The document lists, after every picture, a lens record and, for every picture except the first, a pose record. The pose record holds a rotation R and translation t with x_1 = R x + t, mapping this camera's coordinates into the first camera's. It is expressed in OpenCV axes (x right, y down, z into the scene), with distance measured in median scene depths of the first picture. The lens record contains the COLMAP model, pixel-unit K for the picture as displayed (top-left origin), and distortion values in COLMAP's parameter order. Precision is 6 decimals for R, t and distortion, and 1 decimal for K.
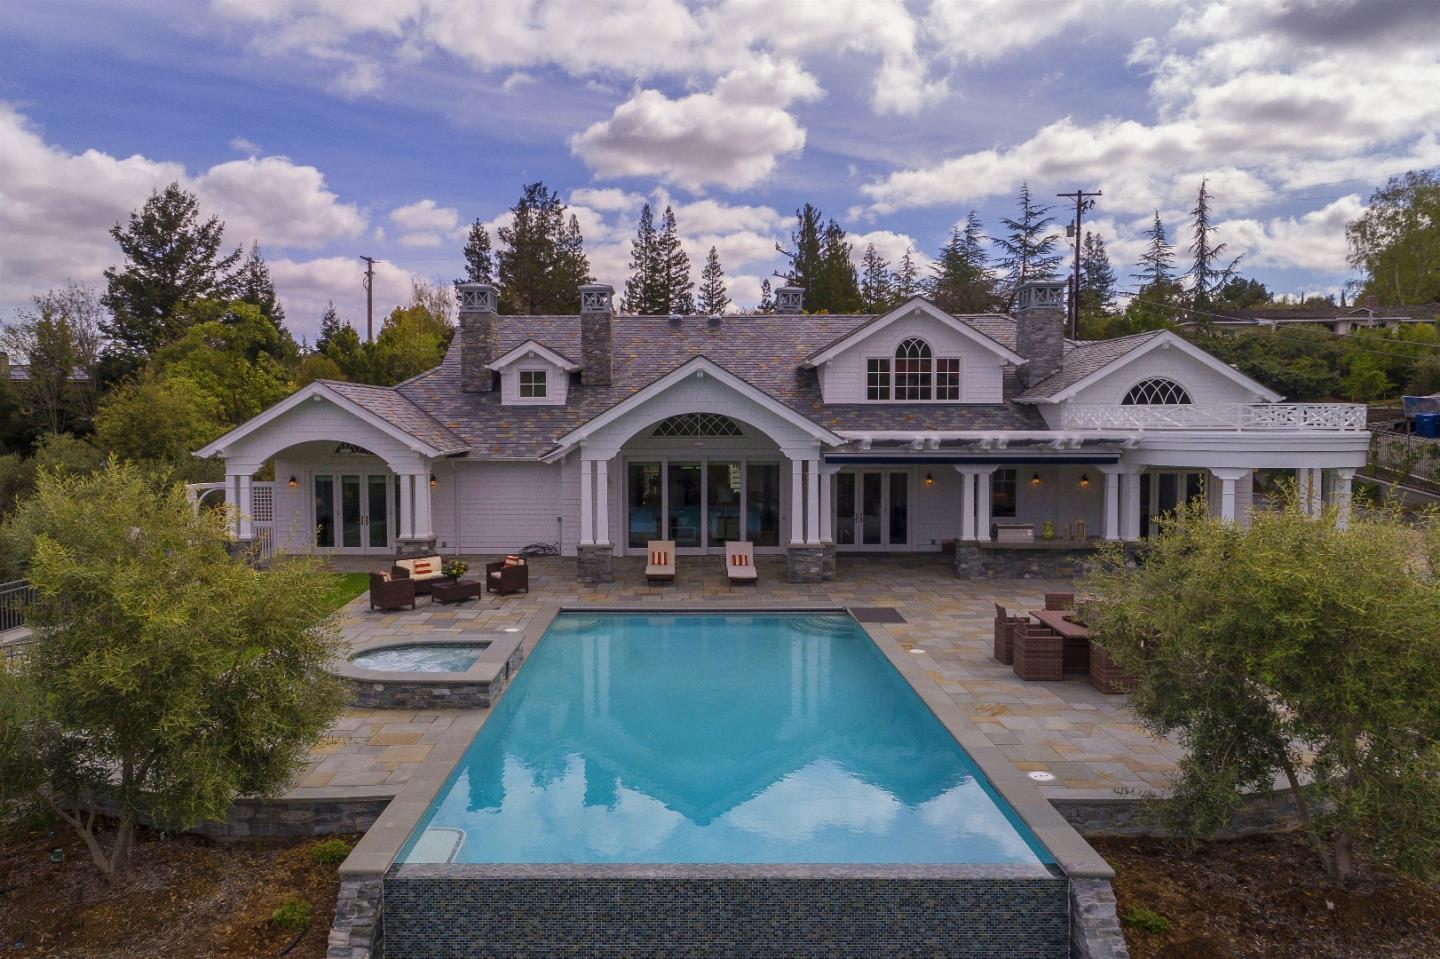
lens RADIAL K [[1021.7, 0, 676.6], [0, 1021.7, 478.9], [0, 0, 1]] dist [-0.002886, 0.002903]
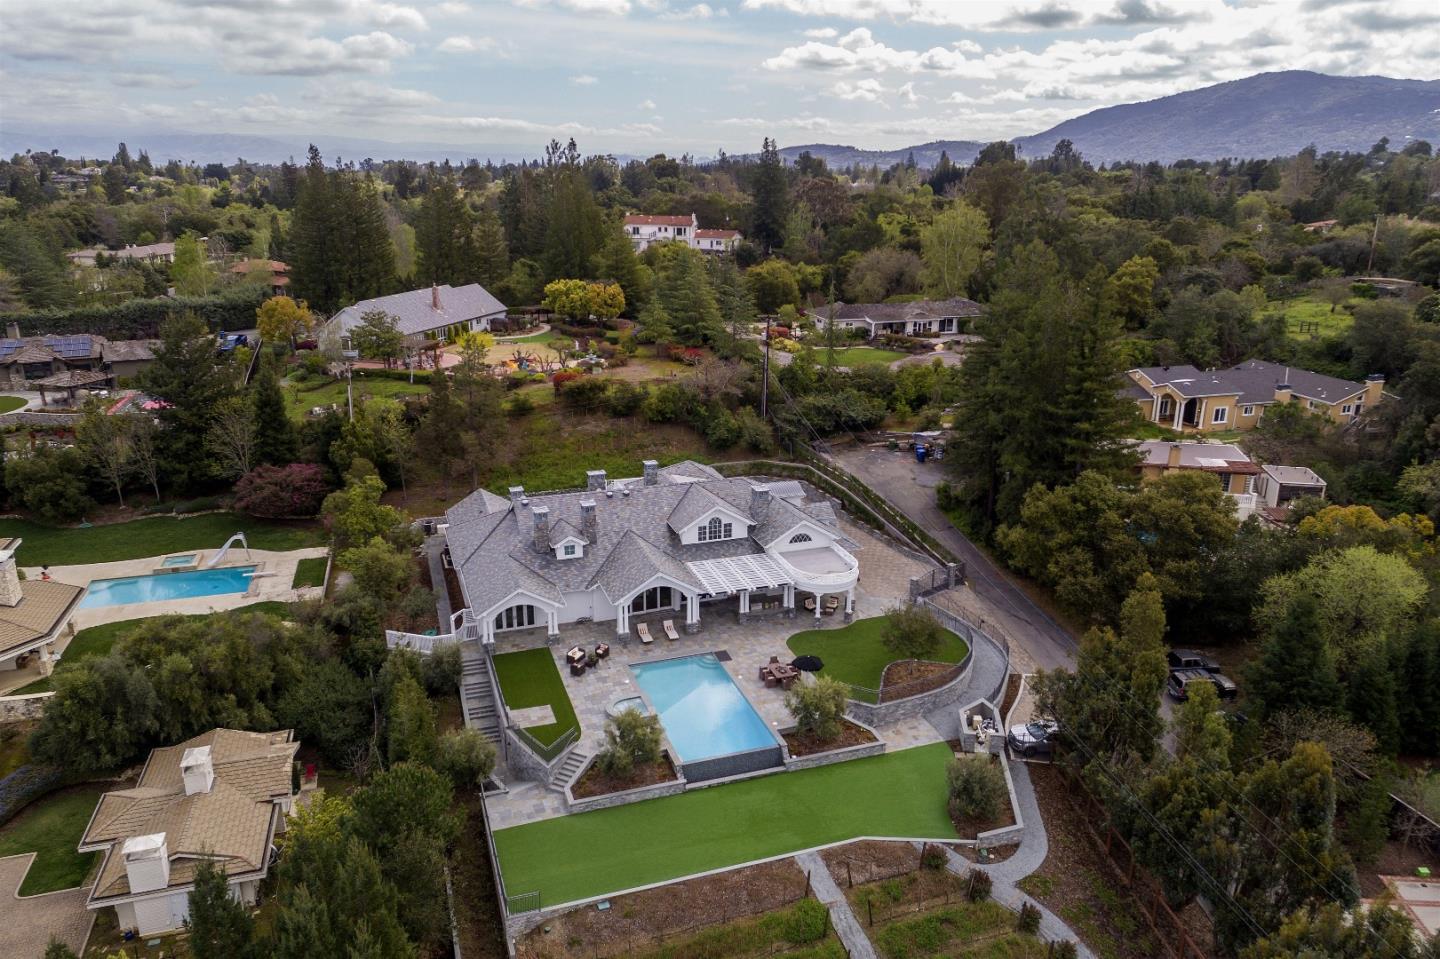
lens RADIAL K [[1014.8, 0, 720.0], [0, 1014.8, 479.5], [0, 0, 1]] dist [-0.001447, 0.004964]
pose [[0.940676, -0.091525, 0.326728, -0.619926], [0.009010, 0.969331, 0.245593, -0.909330], [-0.339185, -0.228080, 0.912652, -1.401149]]
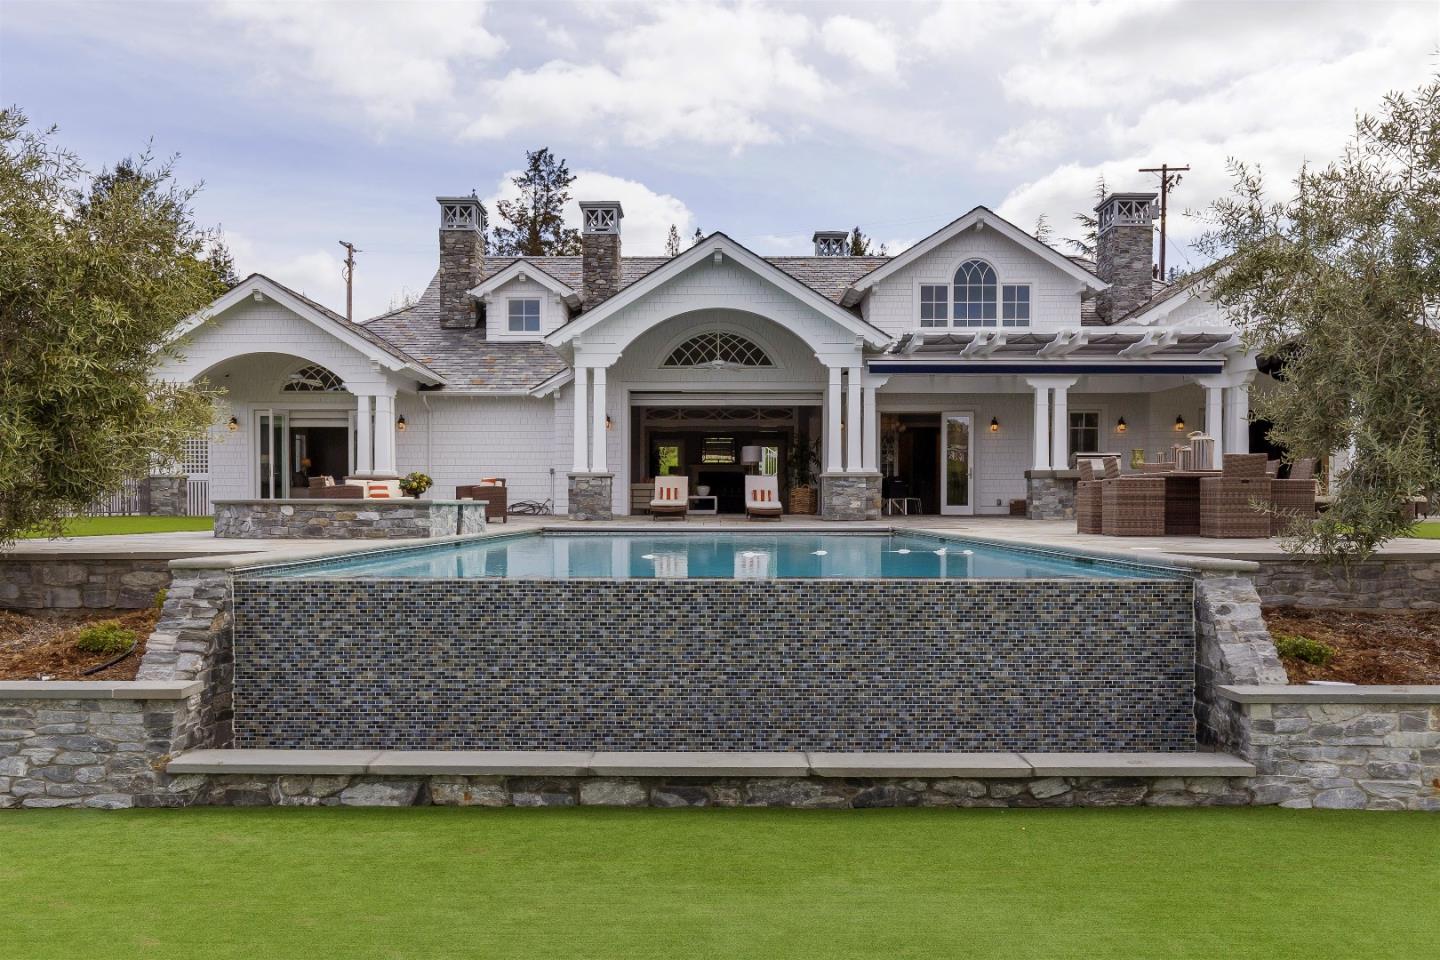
lens RADIAL K [[1155.3, 0, 715.4], [0, 1155.3, 509.1], [0, 0, 1]] dist [-0.002126, 0.000867]
pose [[0.999973, 0.005119, 0.005275, 0.014042], [-0.004869, 0.998913, -0.046356, 0.118379], [-0.005506, 0.046329, 0.998911, 0.059618]]
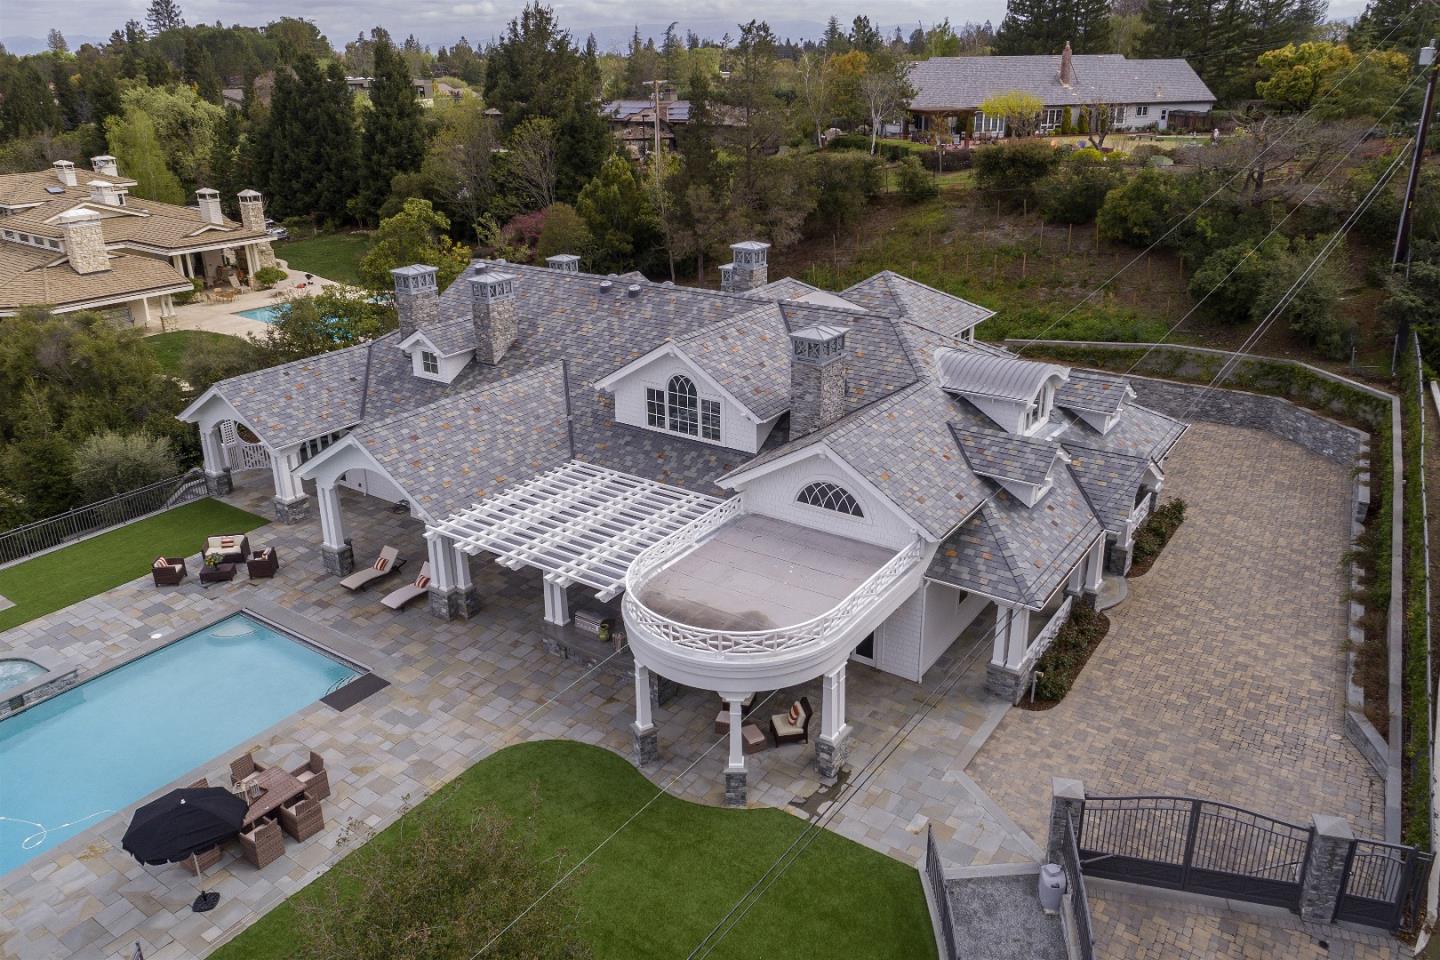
lens RADIAL K [[1058.8, 0, 722.0], [0, 1058.8, 422.8], [0, 0, 1]] dist [0.000993, -0.000083]
pose [[0.828307, 0.178173, -0.531189, 0.869285], [-0.022551, 0.957921, 0.286144, -0.412372], [0.559820, -0.225037, 0.797471, 0.196523]]
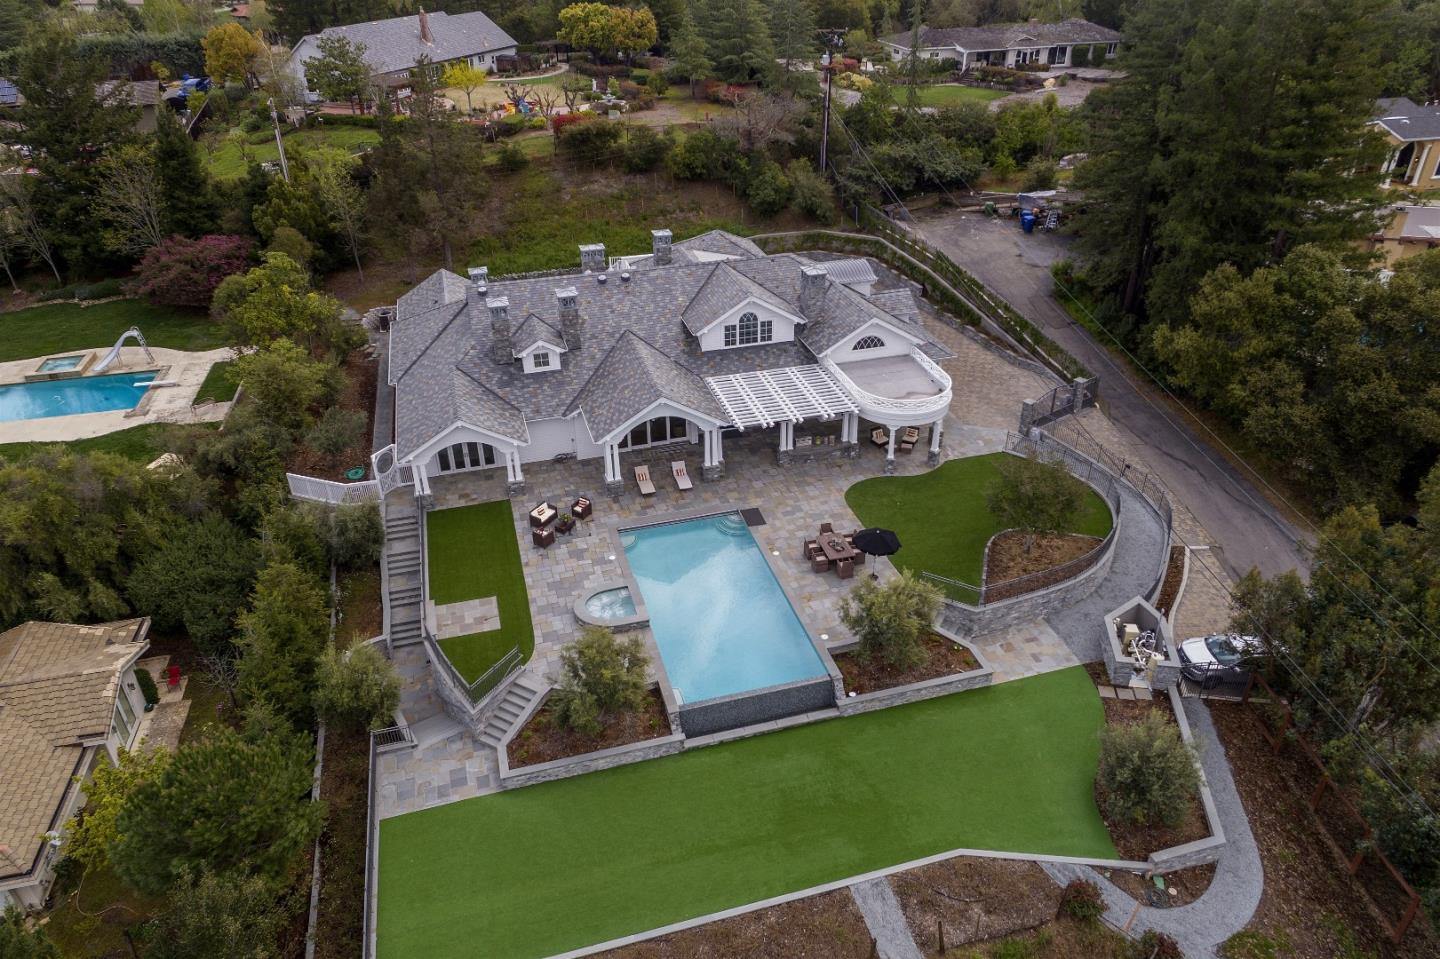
lens RADIAL K [[966.9, 0, 720.0], [0, 966.9, 479.5], [0, 0, 1]] dist [0.000803, 0.001329]
pose [[0.959023, -0.150182, 0.240251, -0.292880], [0.023842, 0.887727, 0.459752, -0.706697], [-0.282324, -0.435184, 0.854931, -0.628089]]
